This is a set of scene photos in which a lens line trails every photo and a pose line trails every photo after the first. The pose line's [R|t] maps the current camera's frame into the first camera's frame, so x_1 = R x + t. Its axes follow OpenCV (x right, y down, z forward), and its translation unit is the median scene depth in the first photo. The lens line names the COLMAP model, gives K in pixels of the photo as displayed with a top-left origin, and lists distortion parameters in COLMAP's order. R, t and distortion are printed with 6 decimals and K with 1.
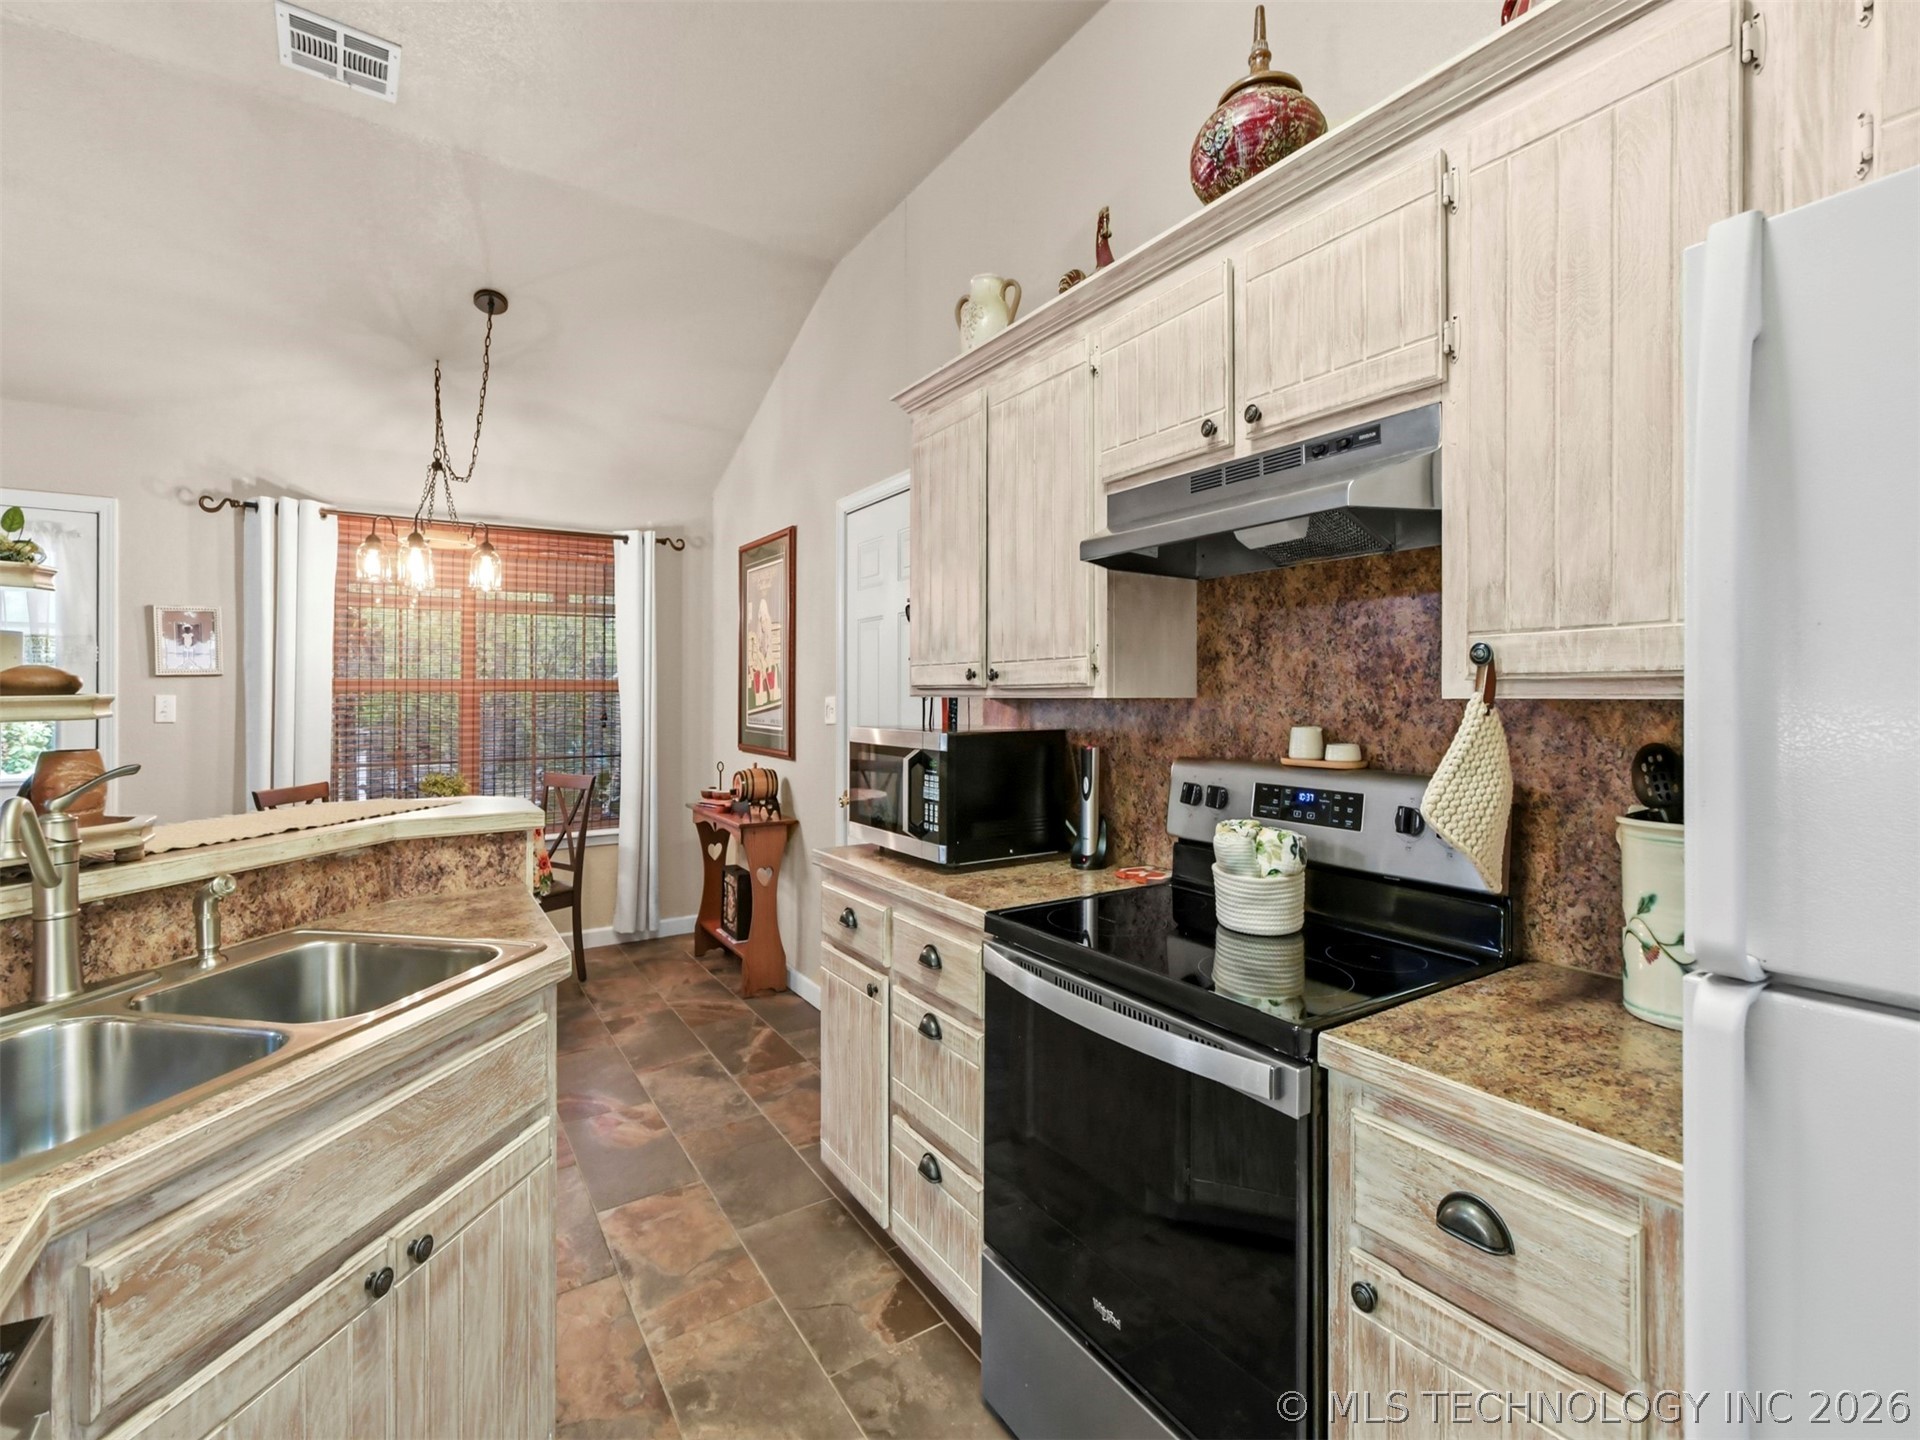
lens RADIAL K [[854.9, 0, 956.2], [0, 854.9, 693.1], [0, 0, 1]] dist [0.005295, -0.001021]
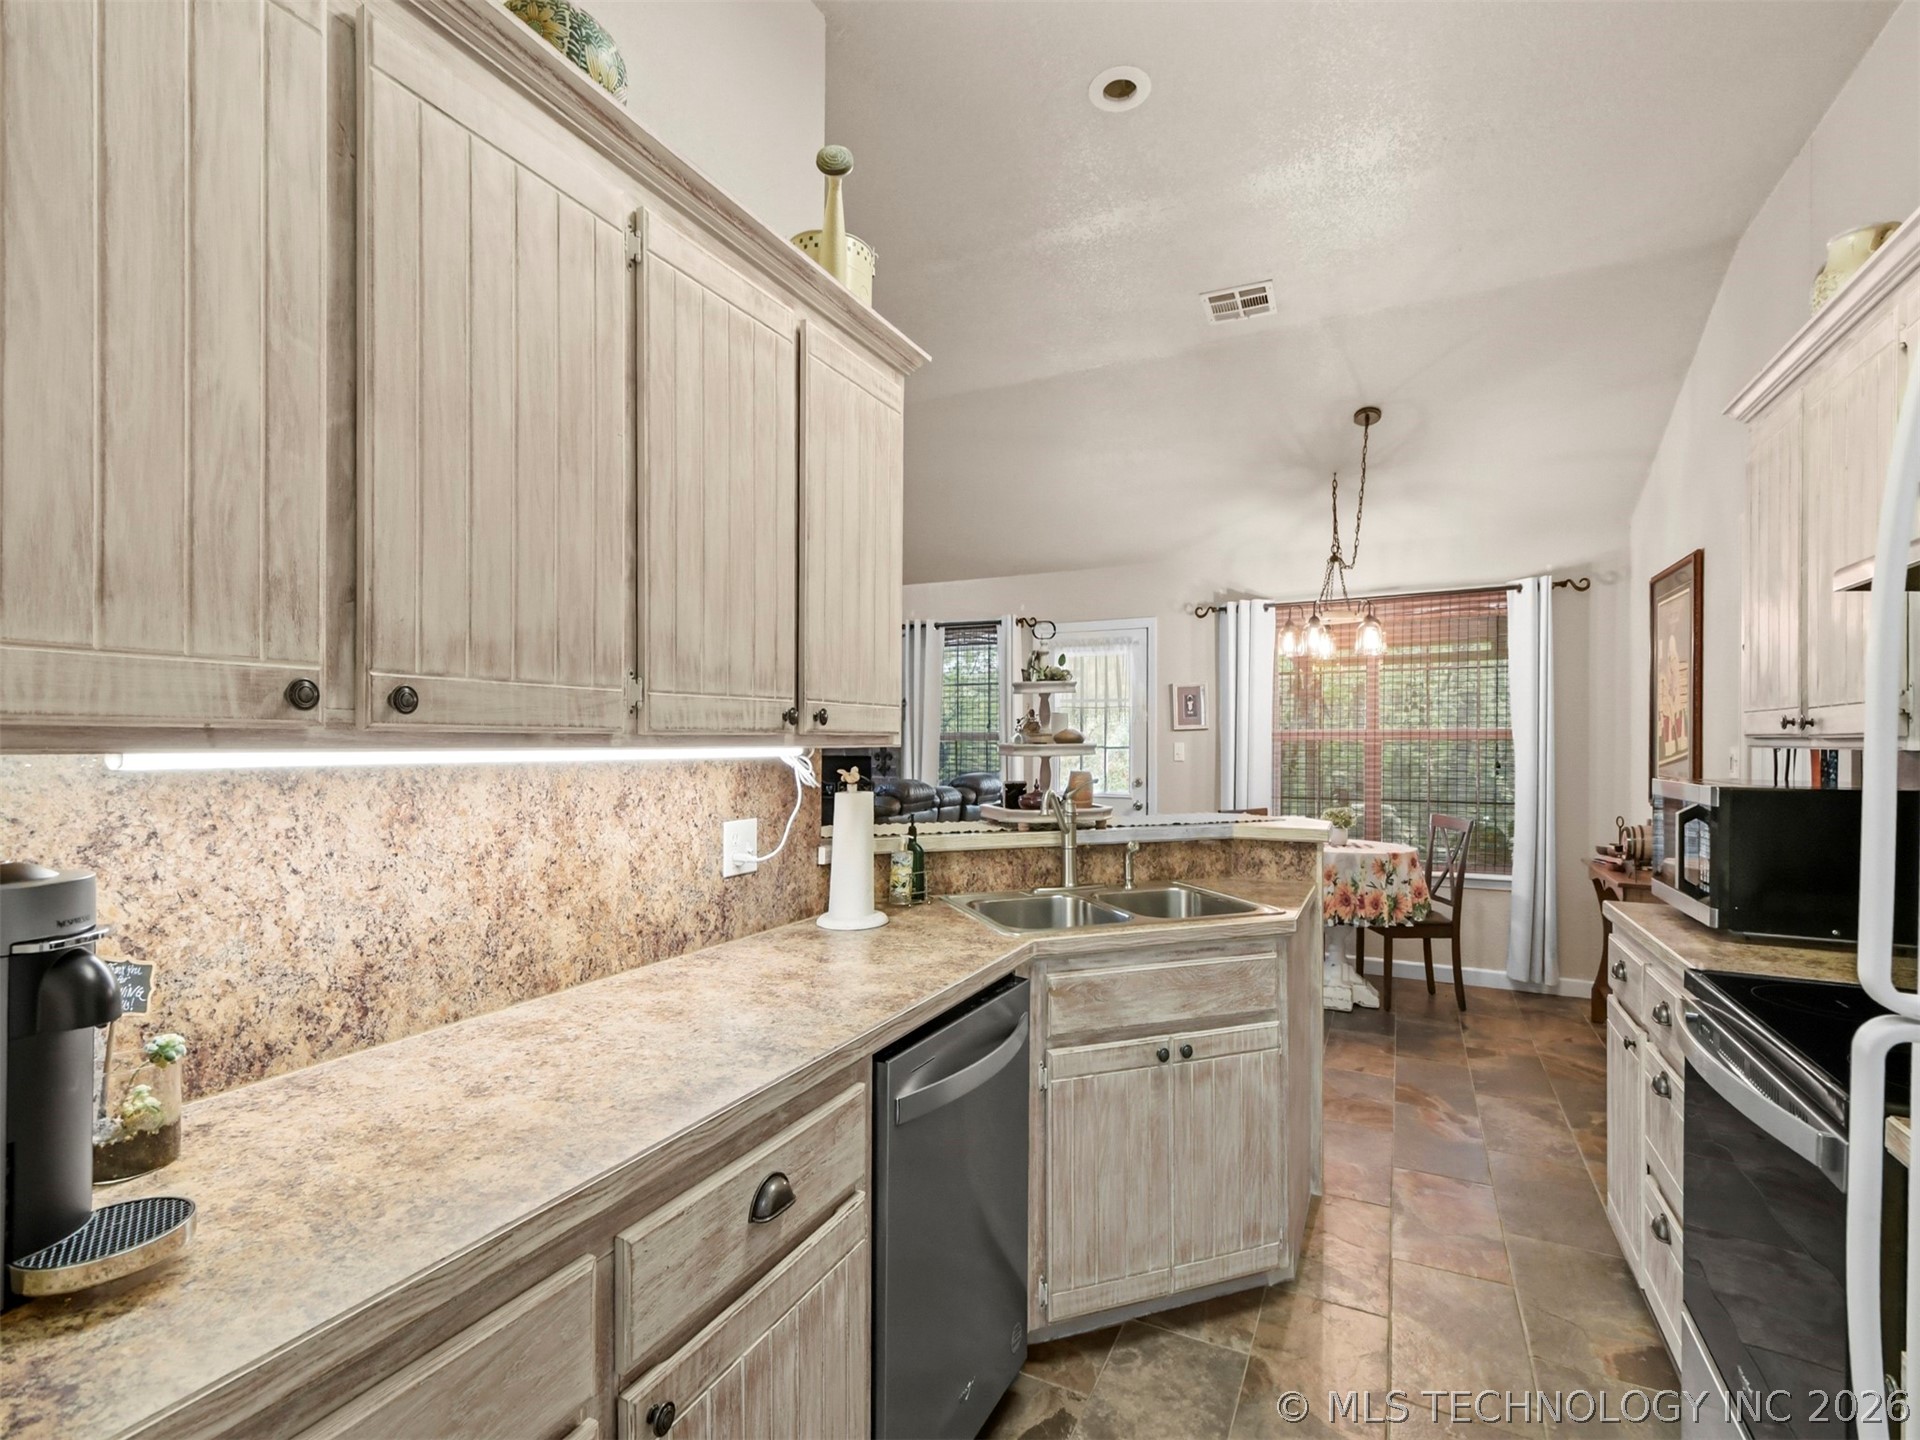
lens RADIAL K [[874.6, 0, 964.7], [0, 874.6, 740.3], [0, 0, 1]] dist [0.000669, -0.000155]
pose [[0.502571, -0.000582, -0.864536, 0.227640], [0.000340, 1.000000, -0.000476, -0.001788], [0.864536, -0.000055, 0.502571, -0.101668]]
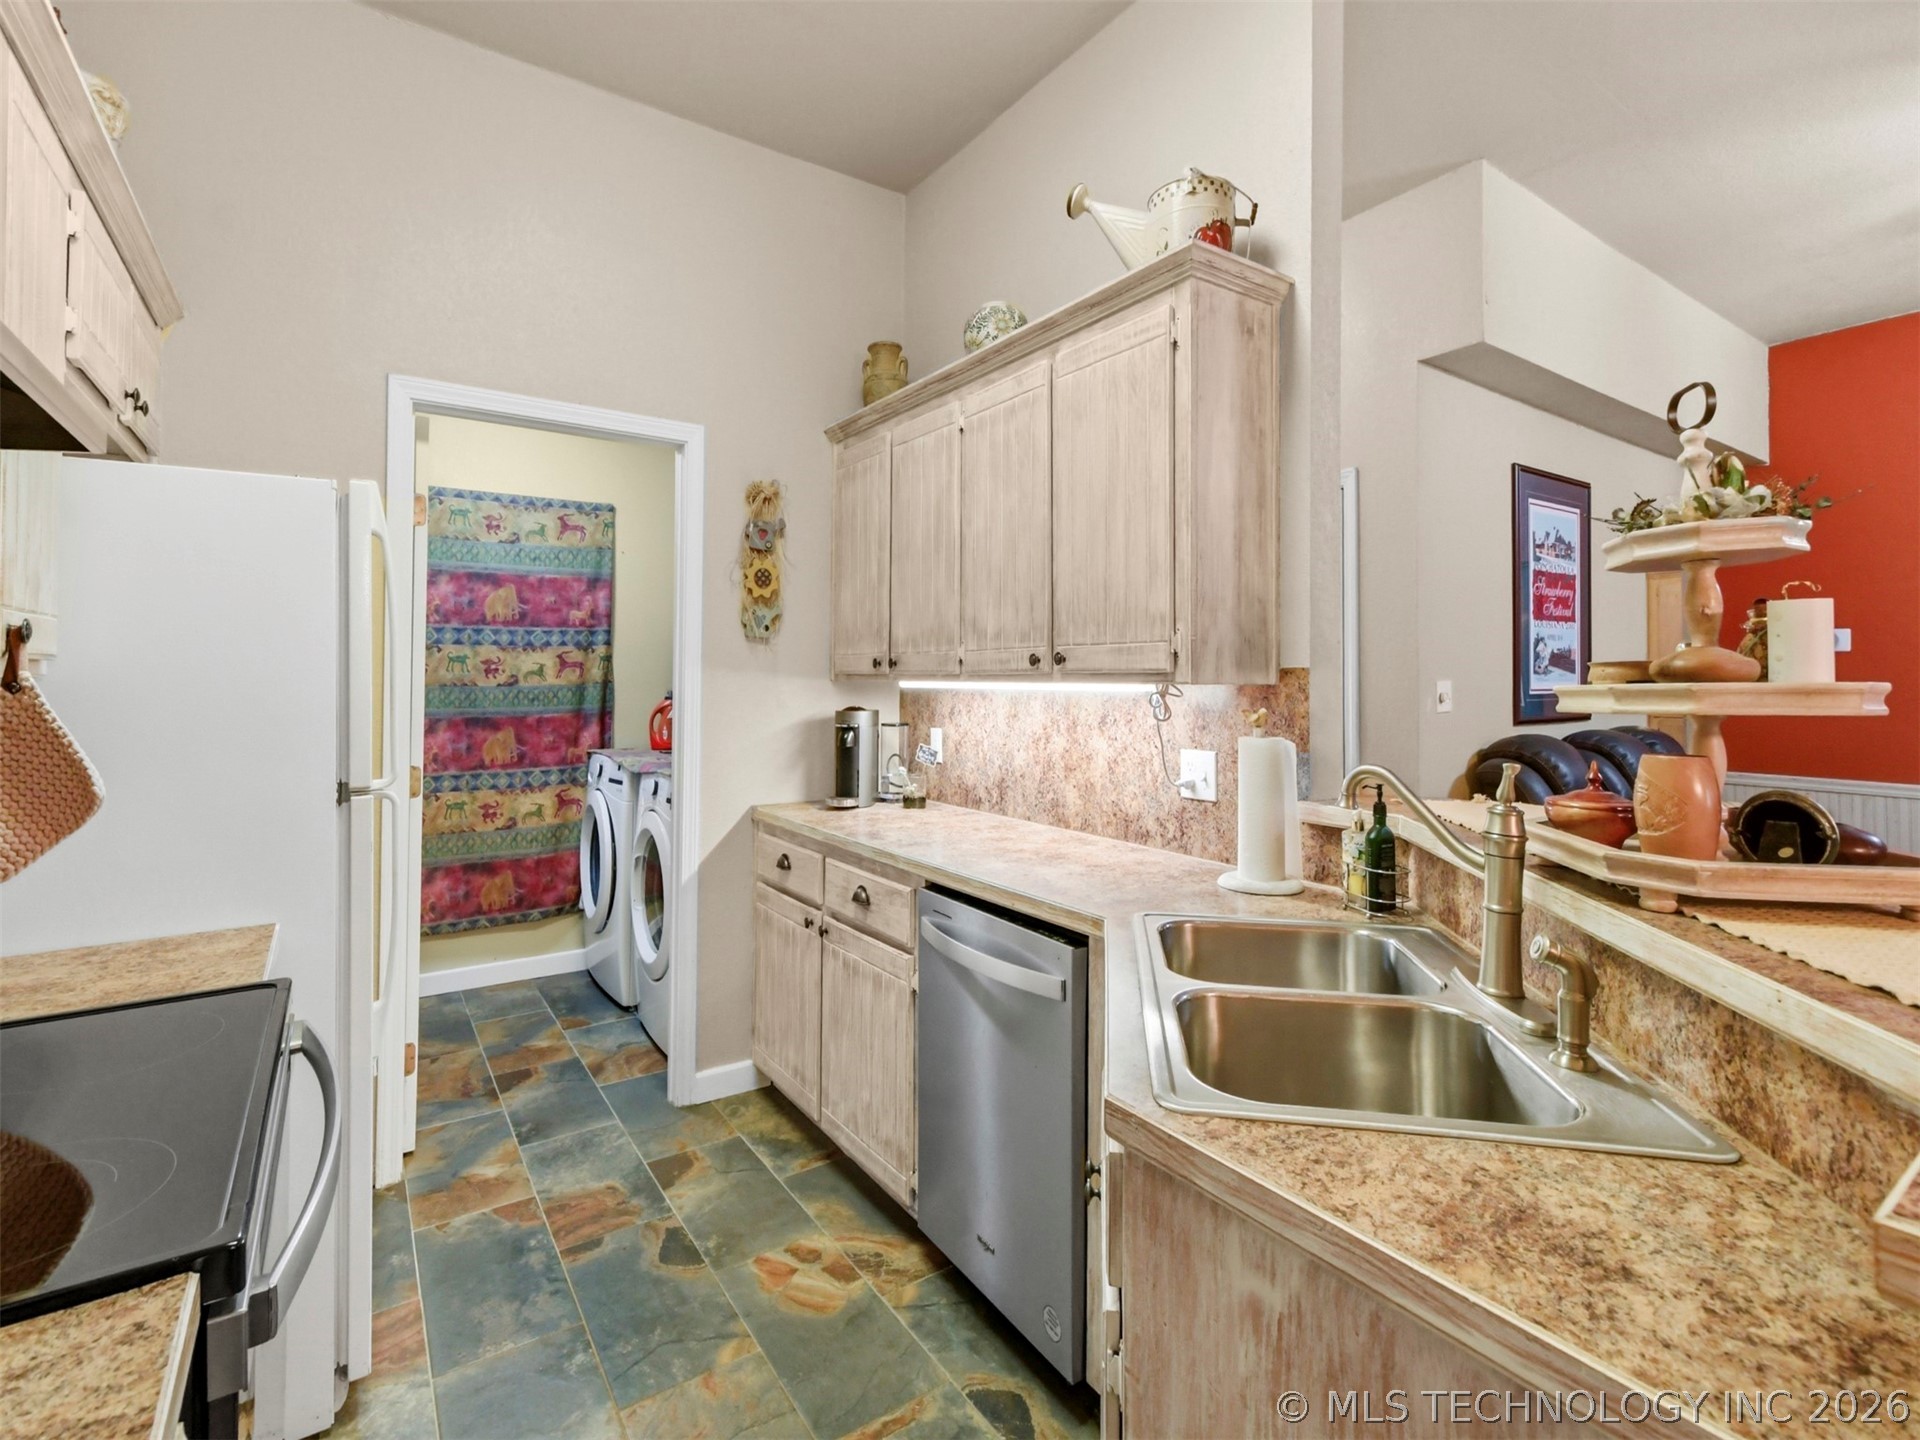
lens RADIAL K [[891.0, 0, 954.6], [0, 891.0, 668.3], [0, 0, 1]] dist [-0.000056, -0.000056]
pose [[-0.999829, -0.005153, -0.017784, -0.135608], [-0.004901, 0.999888, -0.014155, 0.000627], [0.017855, -0.014065, -0.999742, 0.664020]]
